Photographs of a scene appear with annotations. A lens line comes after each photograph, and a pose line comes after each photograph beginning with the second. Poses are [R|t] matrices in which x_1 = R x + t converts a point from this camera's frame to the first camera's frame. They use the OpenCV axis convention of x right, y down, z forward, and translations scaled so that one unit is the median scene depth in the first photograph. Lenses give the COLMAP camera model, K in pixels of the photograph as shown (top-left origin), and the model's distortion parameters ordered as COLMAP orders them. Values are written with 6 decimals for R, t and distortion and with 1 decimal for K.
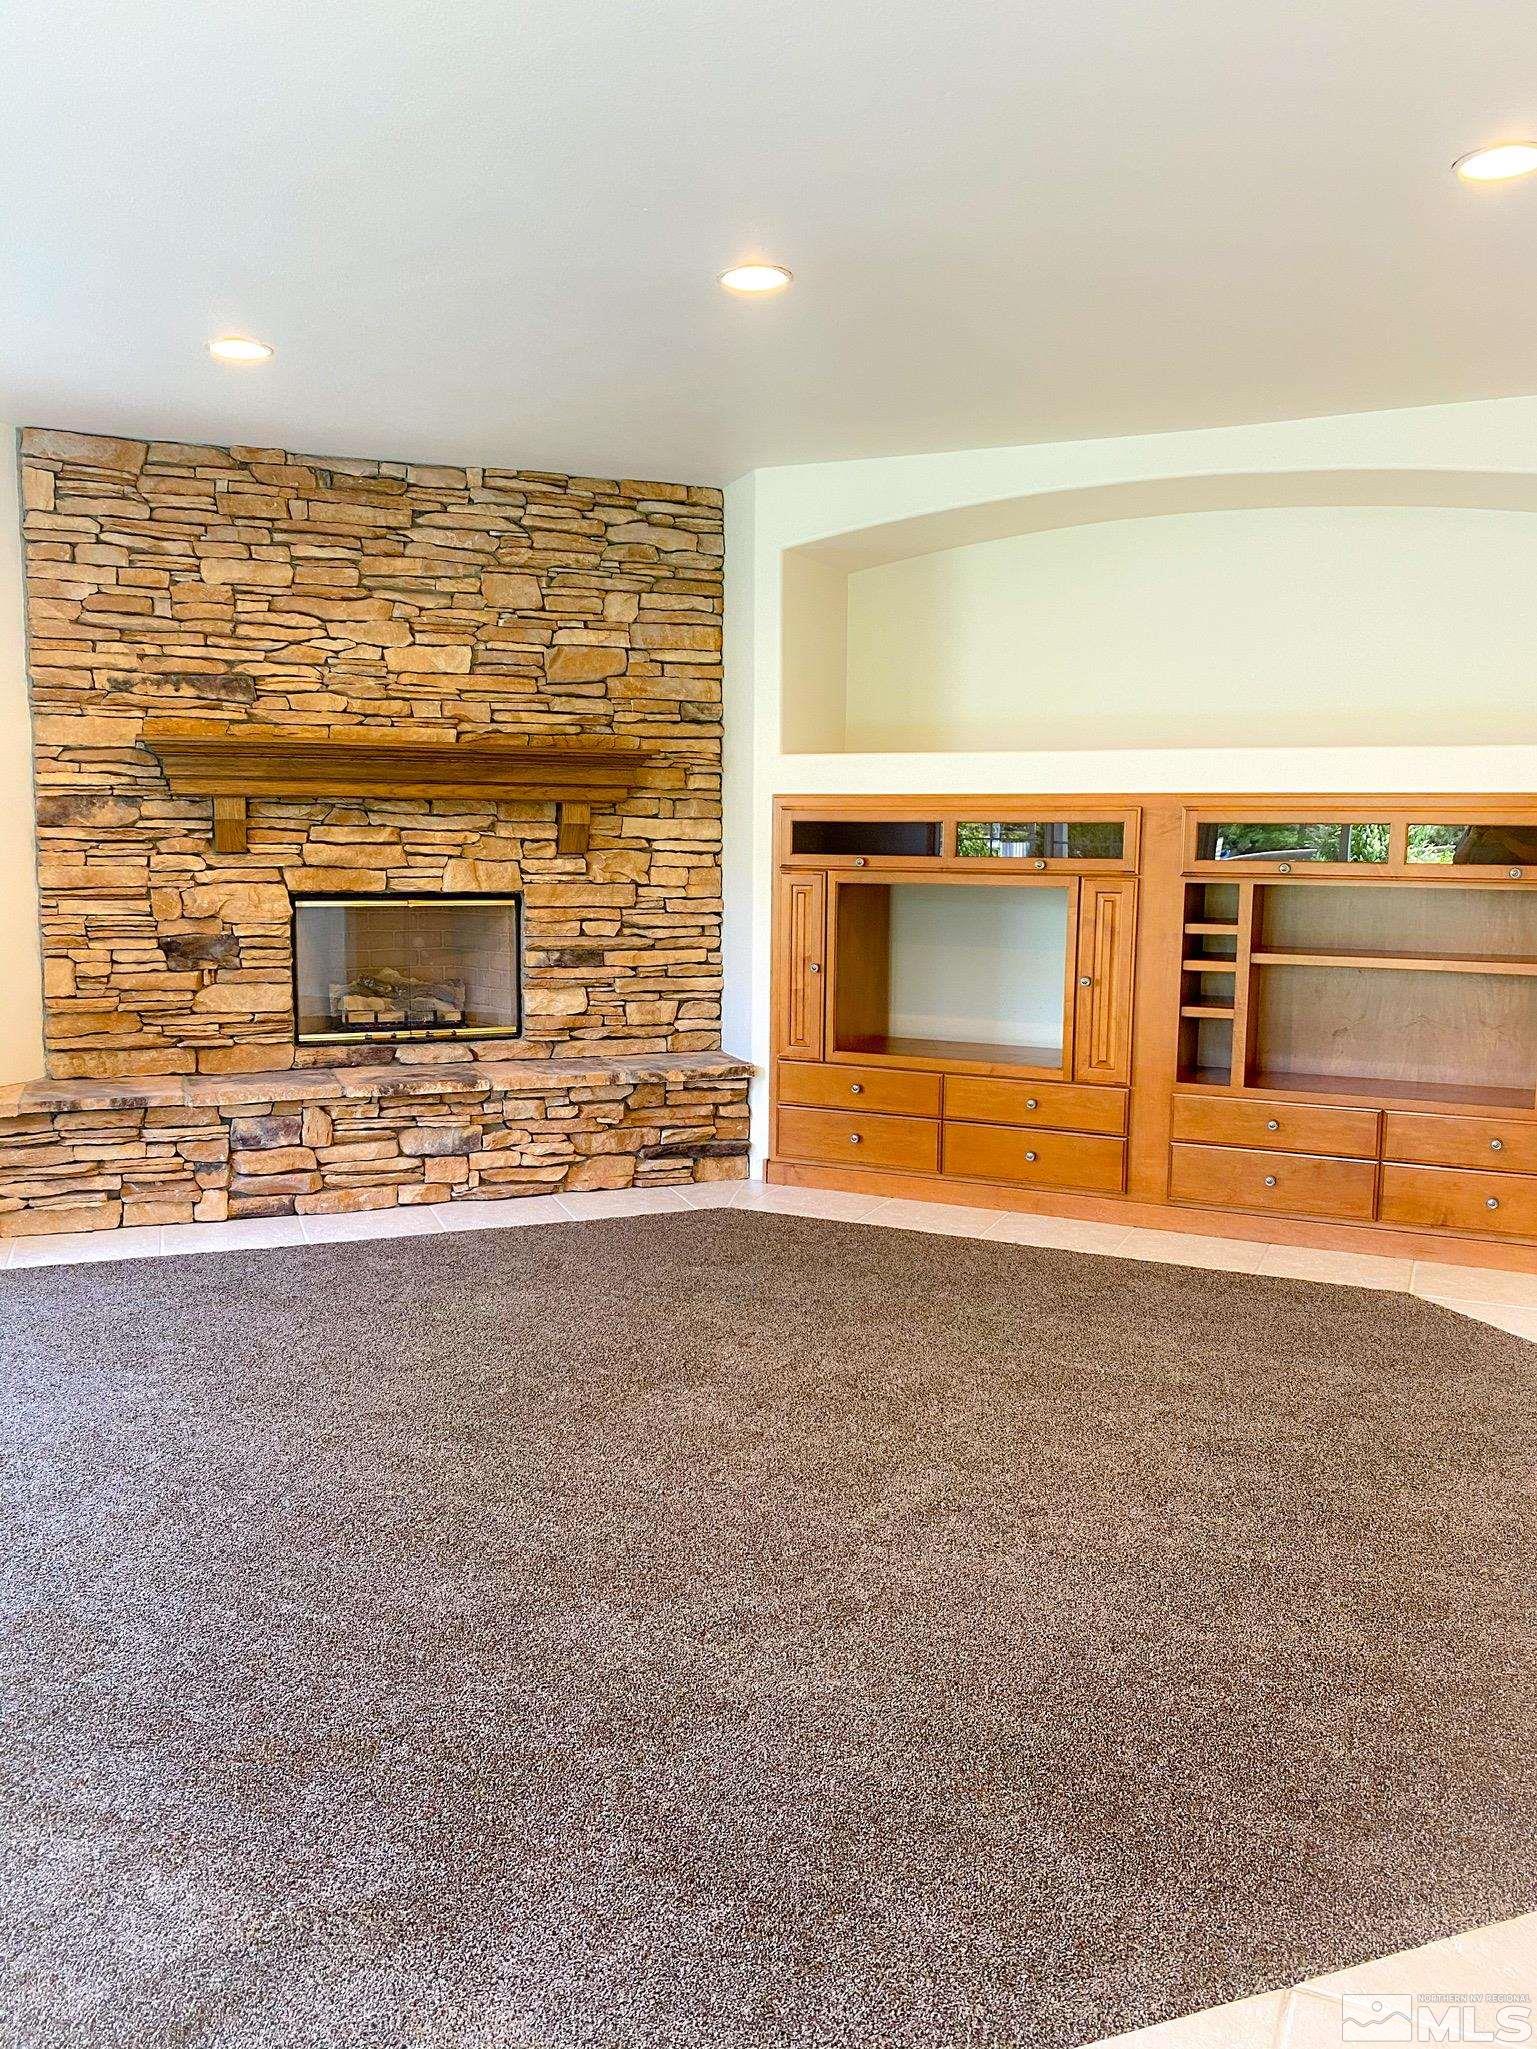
lens RADIAL K [[1571.1, 0, 768.5], [0, 1571.1, 1024.5], [0, 0, 1]] dist [0.067835, -0.000776]
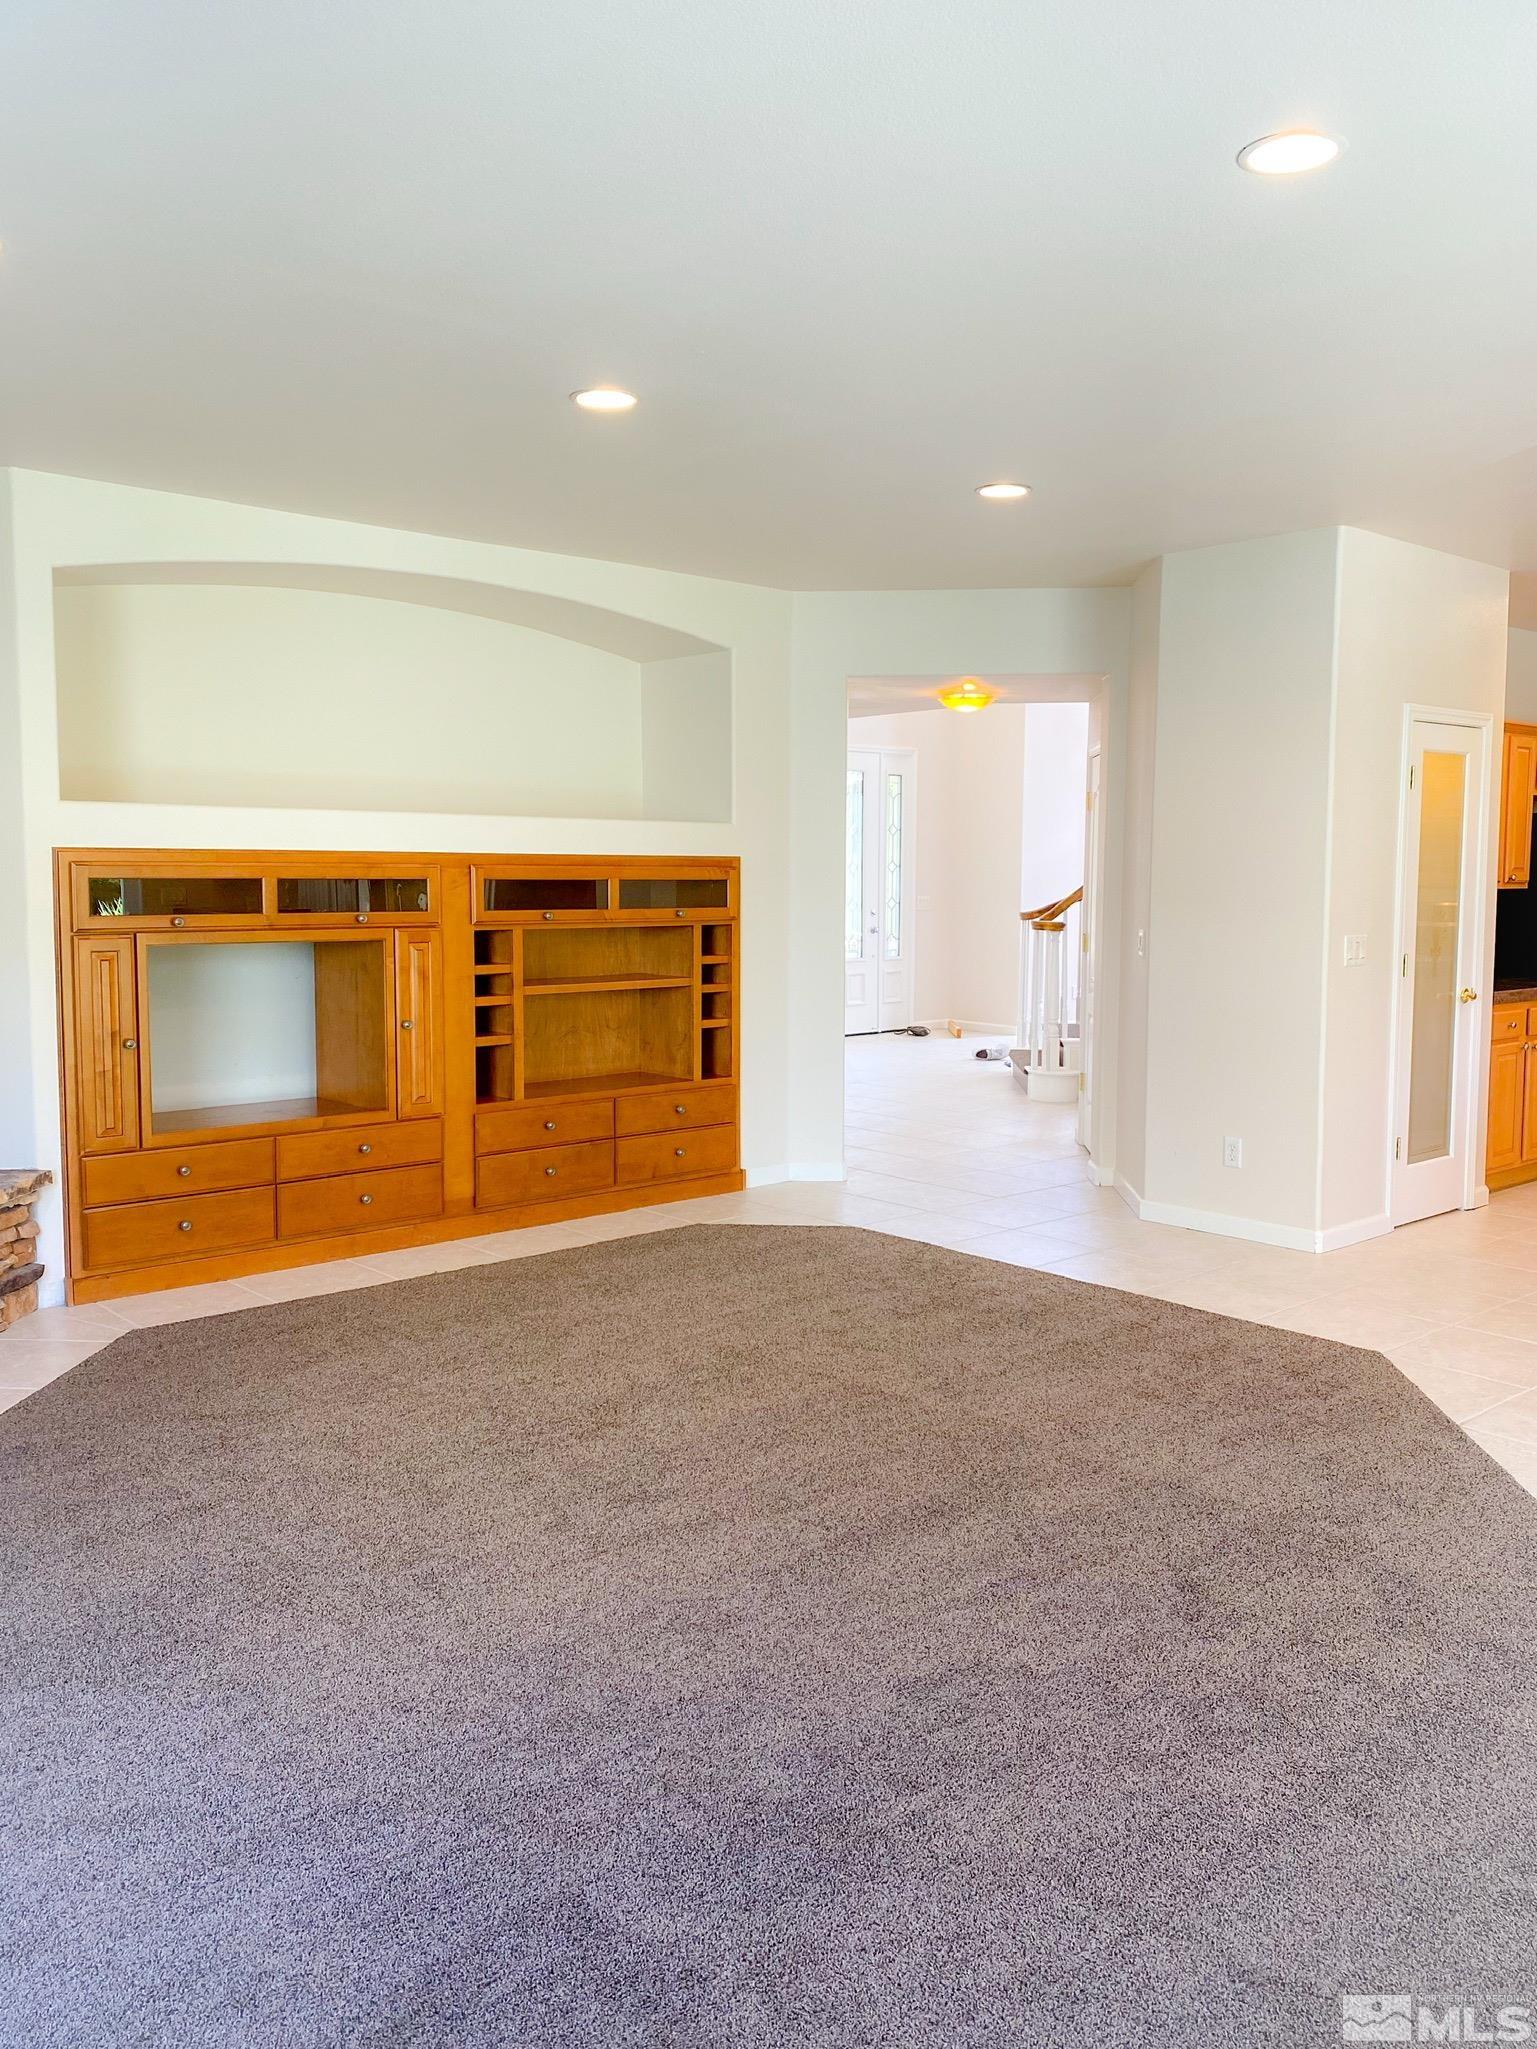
lens RADIAL K [[1580.4, 0, 768.5], [0, 1580.4, 1024.5], [0, 0, 1]] dist [0.049907, -0.004318]
pose [[0.404046, -0.092695, 0.910030, -0.697760], [0.123122, 0.991310, 0.046309, -0.048298], [-0.906415, 0.093334, 0.411948, 0.335145]]
